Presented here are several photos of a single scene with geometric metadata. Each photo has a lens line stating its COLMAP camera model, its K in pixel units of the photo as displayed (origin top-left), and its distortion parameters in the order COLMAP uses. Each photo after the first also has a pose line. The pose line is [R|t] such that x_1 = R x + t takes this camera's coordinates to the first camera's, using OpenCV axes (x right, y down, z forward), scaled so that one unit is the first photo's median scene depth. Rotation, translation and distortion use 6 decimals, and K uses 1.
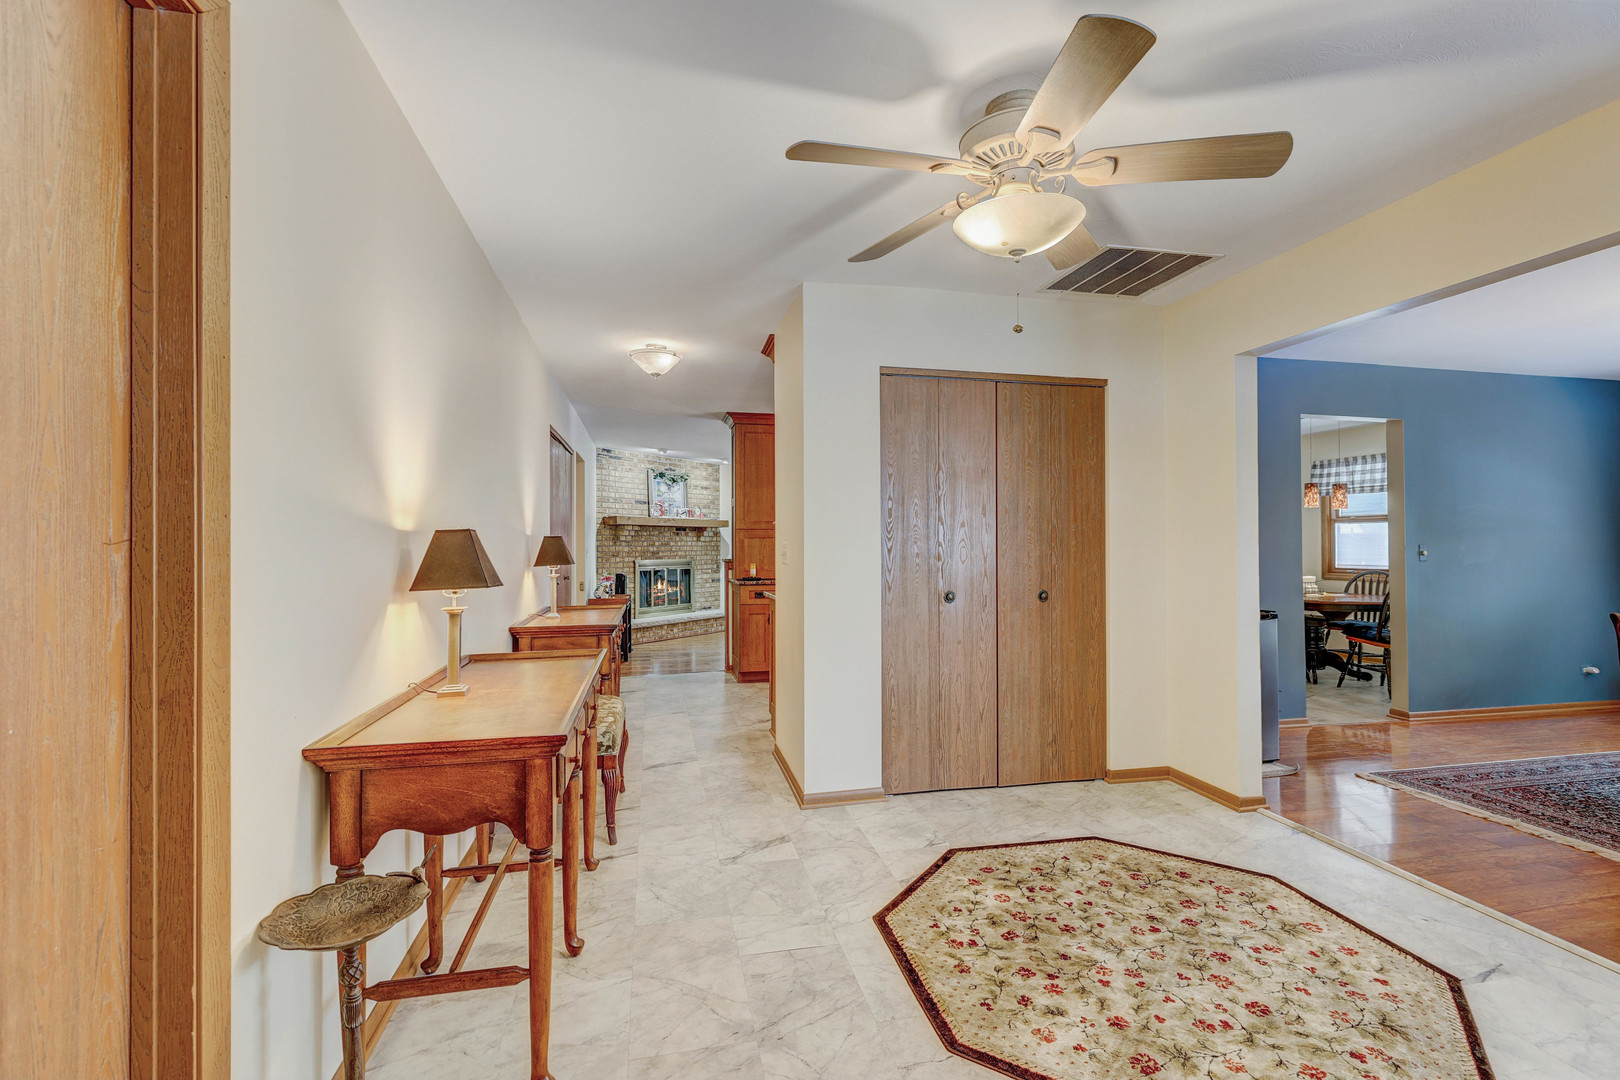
lens RADIAL K [[730.1, 0, 809.6], [0, 730.1, 541.2], [0, 0, 1]] dist [-0.001625, 0.004029]
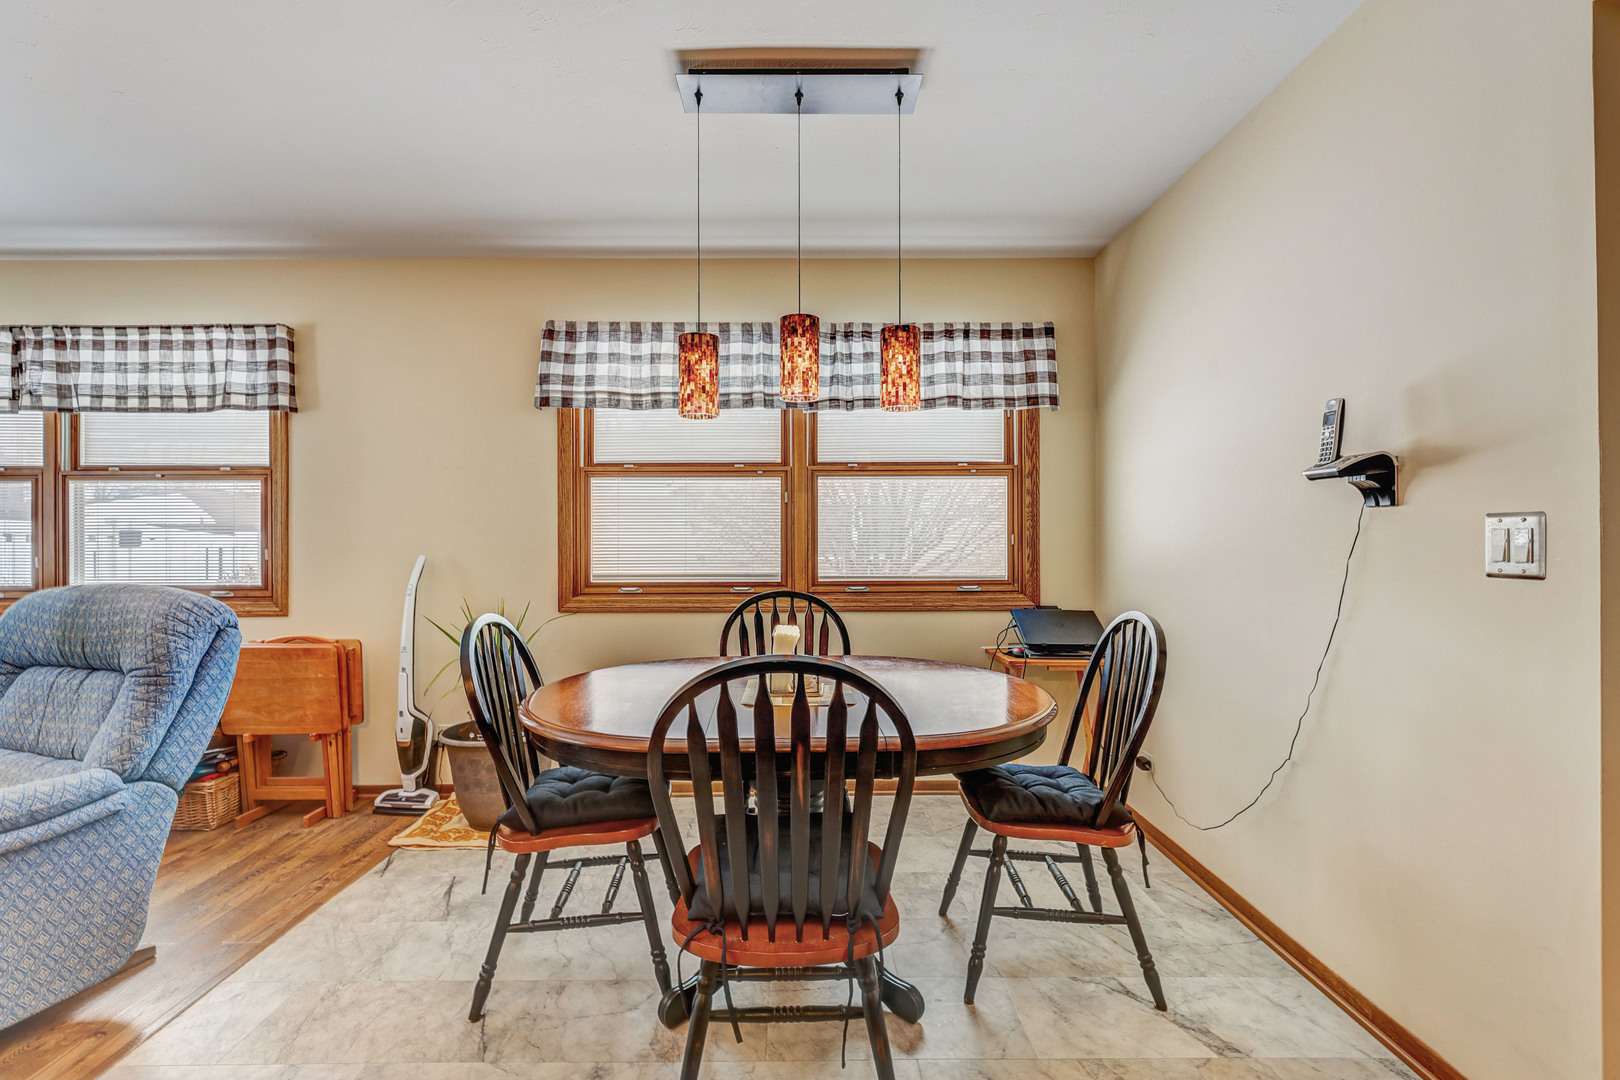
lens RADIAL K [[730.1, 0, 803.0], [0, 730.1, 555.1], [0, 0, 1]] dist [-0.001625, 0.004029]
pose [[0.206165, -0.027478, 0.978131, 0.263137], [-0.000498, 0.999603, 0.028186, 0.007094], [-0.978517, -0.006299, 0.206069, 0.636427]]
